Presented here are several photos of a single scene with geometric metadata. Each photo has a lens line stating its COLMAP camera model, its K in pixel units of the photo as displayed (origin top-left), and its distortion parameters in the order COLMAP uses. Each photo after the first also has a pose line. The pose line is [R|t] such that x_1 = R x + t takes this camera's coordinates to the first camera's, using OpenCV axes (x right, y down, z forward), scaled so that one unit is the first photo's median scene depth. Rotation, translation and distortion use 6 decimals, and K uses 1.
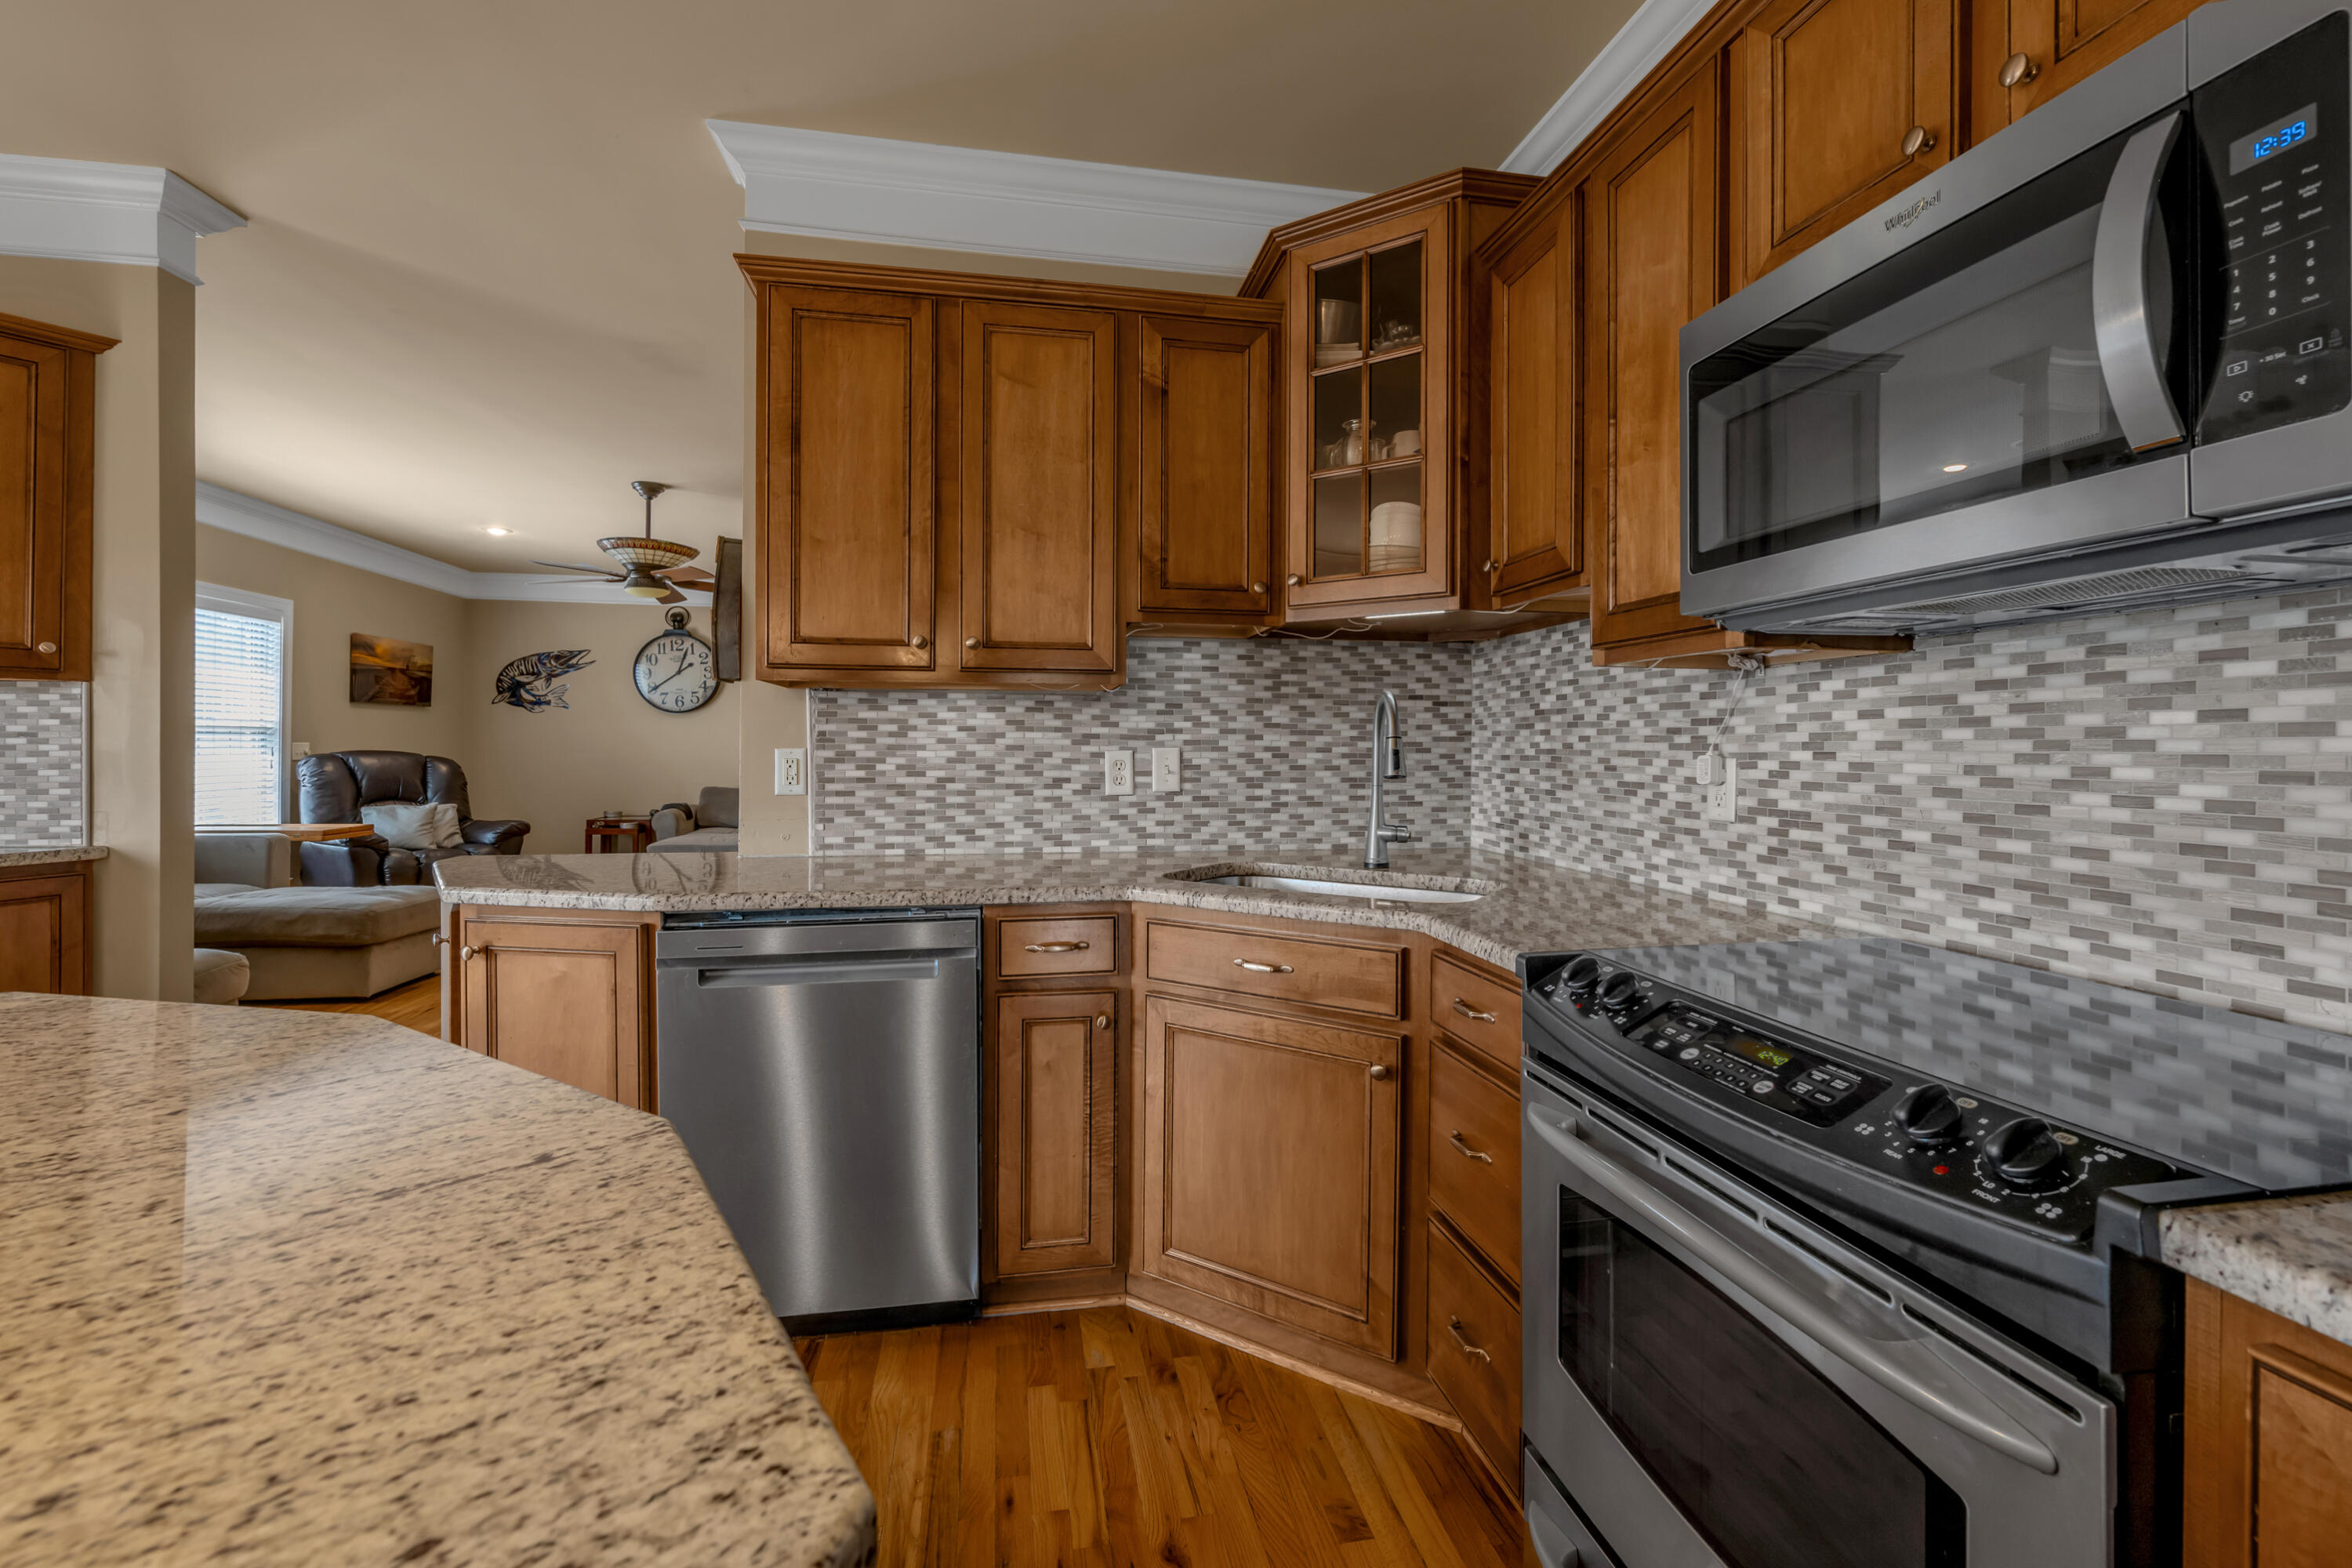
lens RADIAL K [[1014.9, 0, 1204.2], [0, 1014.9, 741.5], [0, 0, 1]] dist [-0.004359, 0.001205]
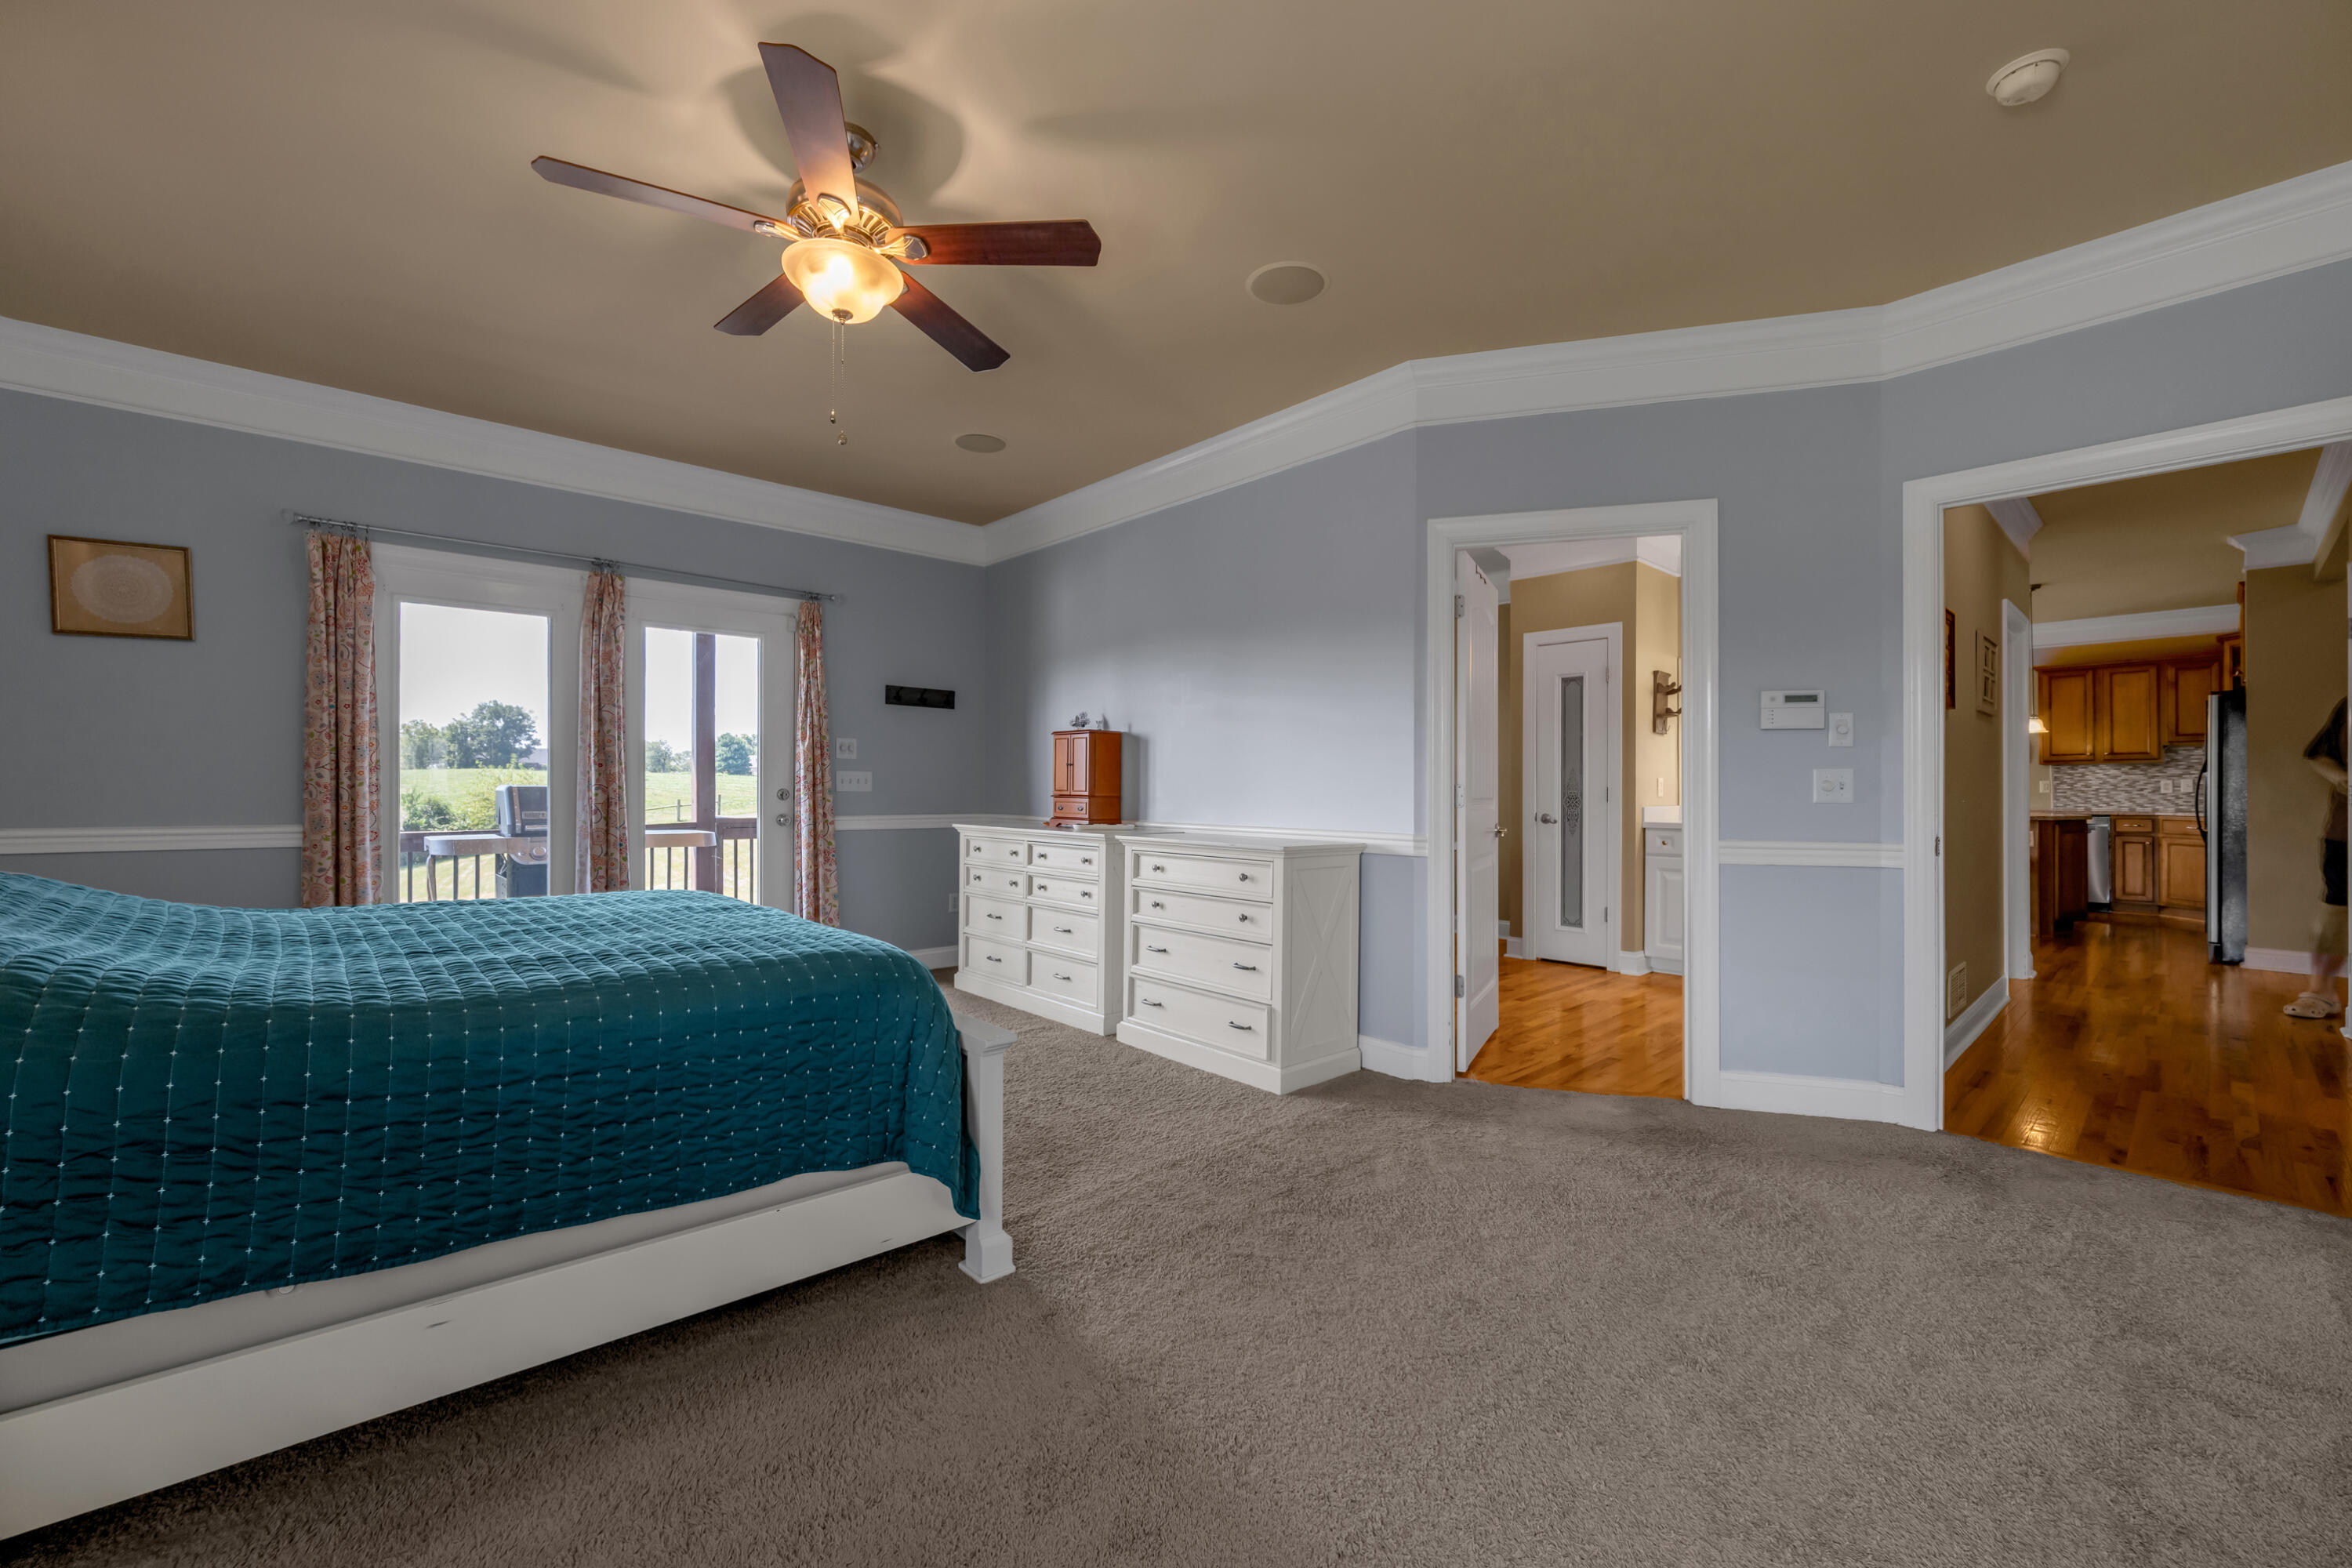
lens RADIAL K [[950.3, 0, 1189.5], [0, 950.3, 781.9], [0, 0, 1]] dist [-0.002635, -0.000352]
pose [[0.523429, -0.009160, -0.852020, 0.912903], [0.010516, 0.999935, -0.004290, -0.006563], [0.852005, -0.006714, 0.523491, -3.478792]]
